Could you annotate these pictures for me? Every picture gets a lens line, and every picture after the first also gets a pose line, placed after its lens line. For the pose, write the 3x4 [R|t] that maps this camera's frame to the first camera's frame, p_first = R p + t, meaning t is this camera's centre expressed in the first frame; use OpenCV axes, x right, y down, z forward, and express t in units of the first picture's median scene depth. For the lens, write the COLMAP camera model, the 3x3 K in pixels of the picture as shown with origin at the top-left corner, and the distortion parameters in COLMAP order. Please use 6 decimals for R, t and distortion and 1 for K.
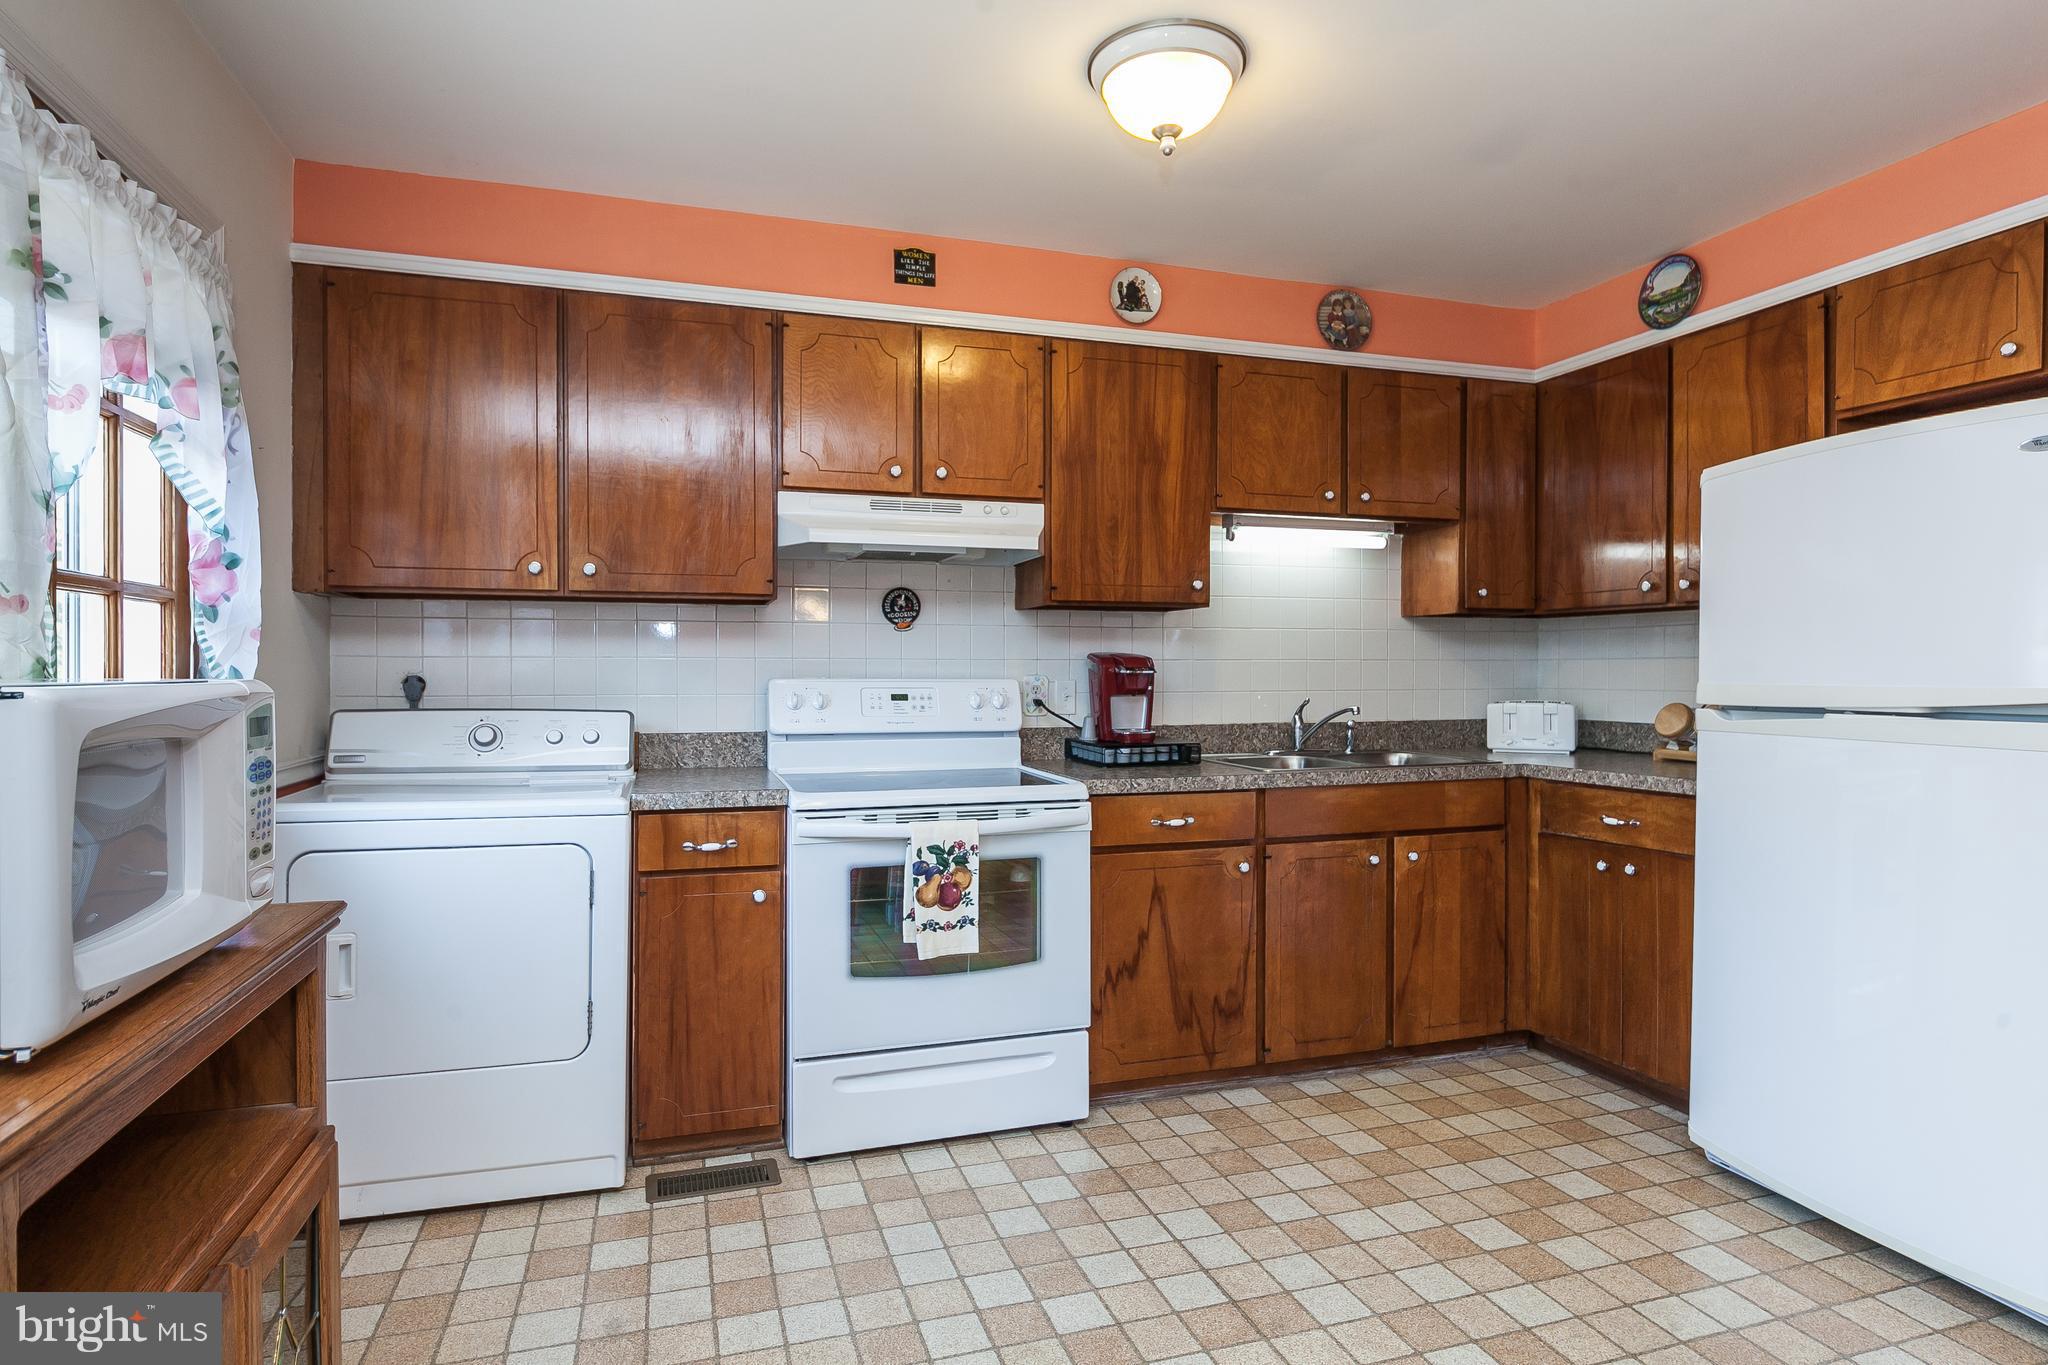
lens RADIAL K [[1059.3, 0, 992.1], [0, 1059.3, 679.0], [0, 0, 1]] dist [-0.000387, -0.000175]
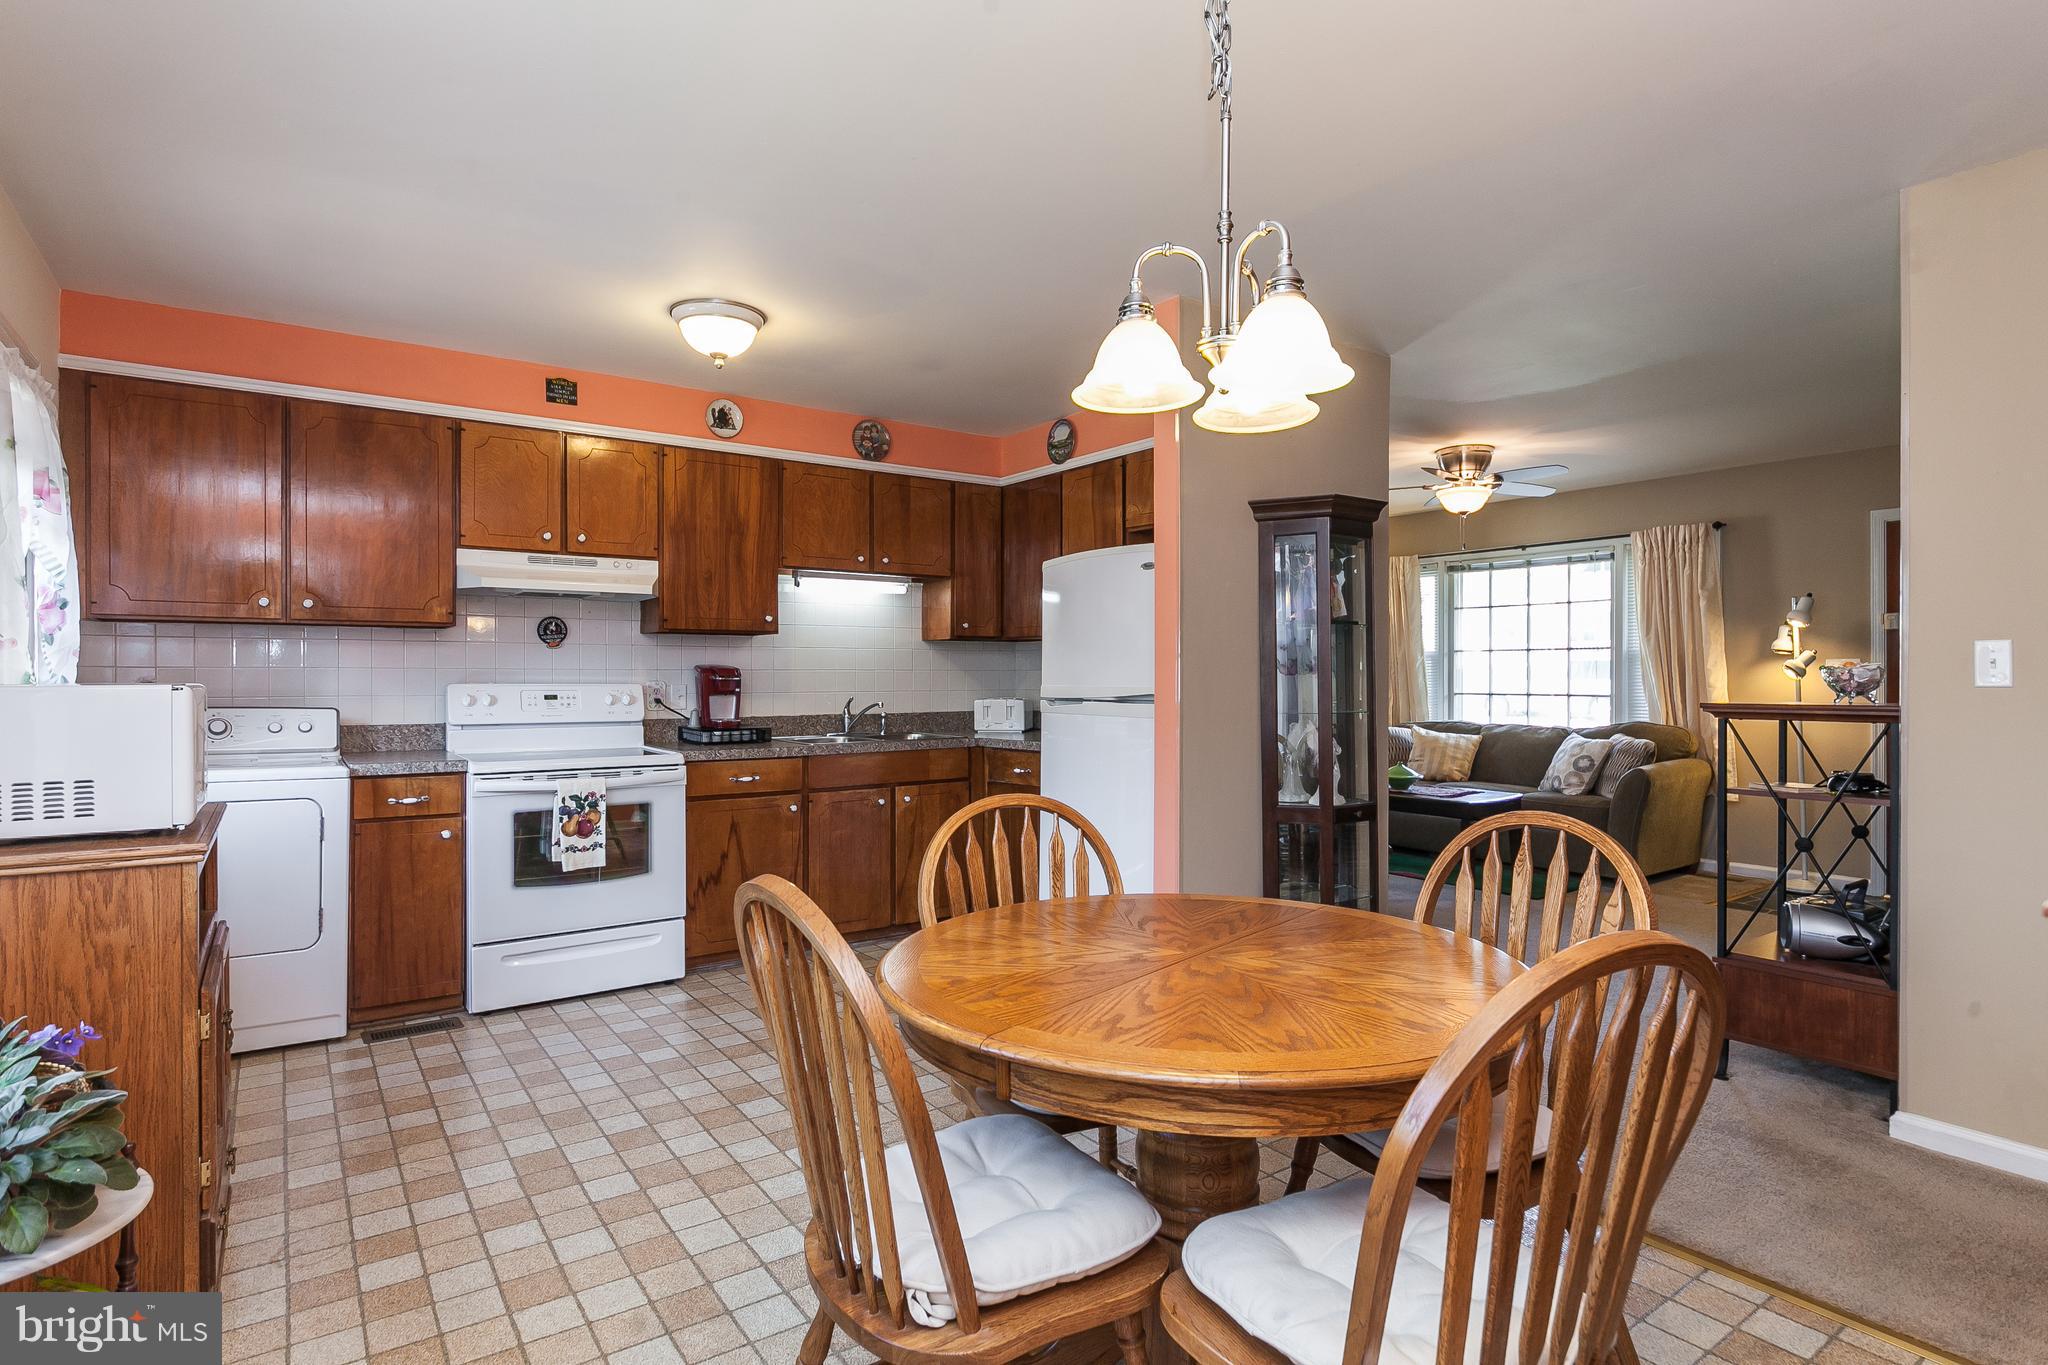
lens RADIAL K [[1094.3, 0, 966.3], [0, 1094.3, 681.5], [0, 0, 1]] dist [-0.002169, 0.000099]
pose [[0.964356, -0.001264, 0.264606, 0.062985], [0.002115, 0.999993, -0.002931, 0.002463], [-0.264600, 0.003387, 0.964352, -0.565434]]
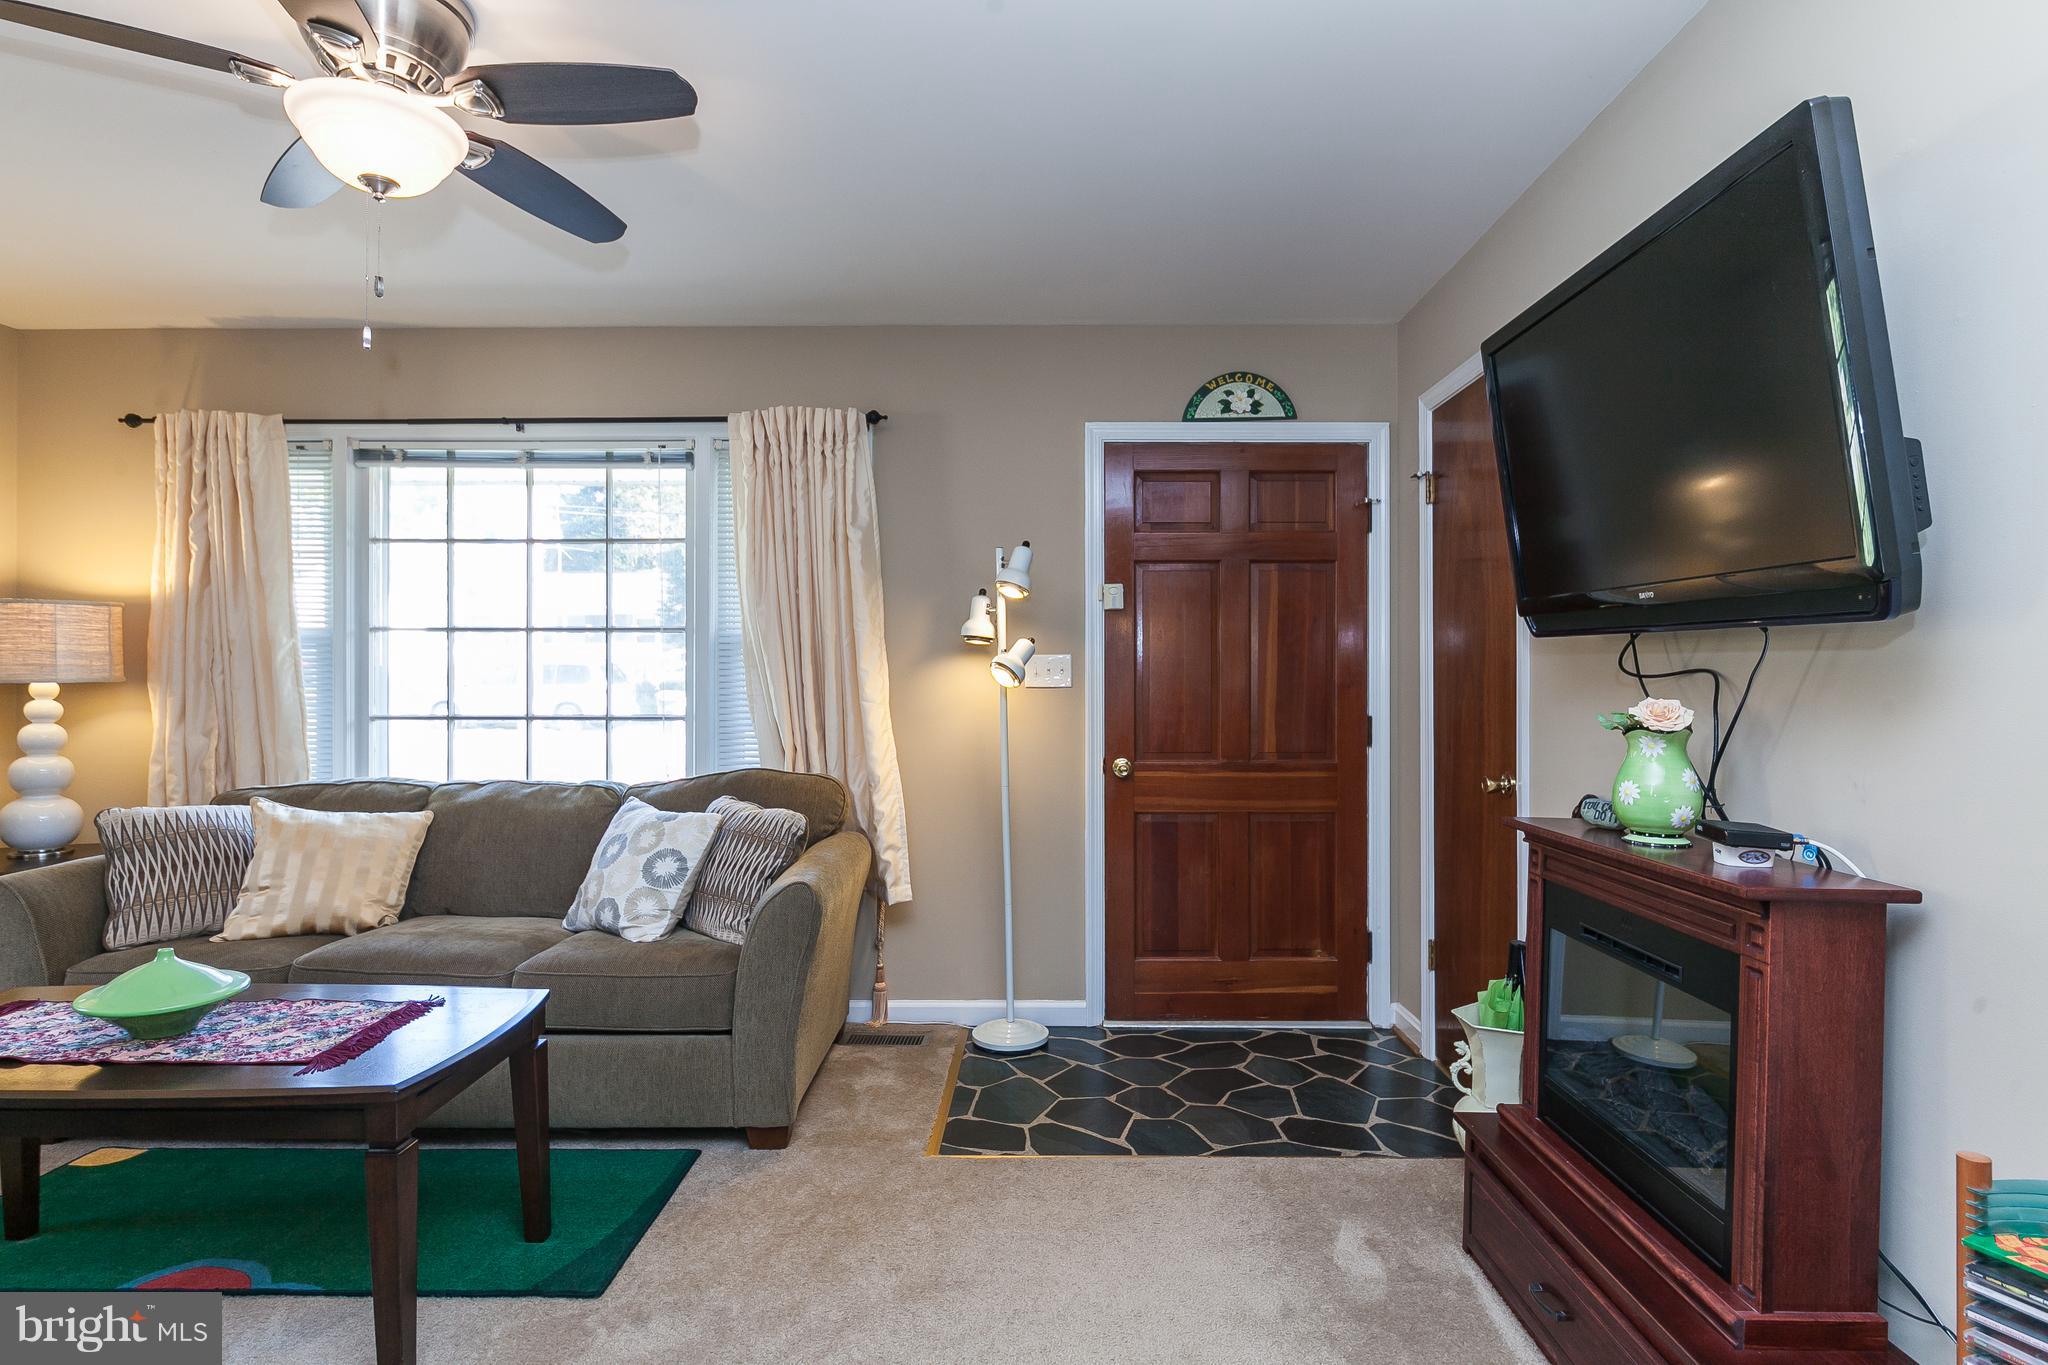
lens RADIAL K [[970.7, 0, 1024.0], [0, 970.7, 682.5], [0, 0, 1]] dist [0.001984, 0.000377]
pose [[0.302460, -0.001252, 0.953161, 0.927164], [0.005919, 0.999982, -0.000565, -0.007874], [-0.953144, 0.005813, 0.302462, 0.456922]]
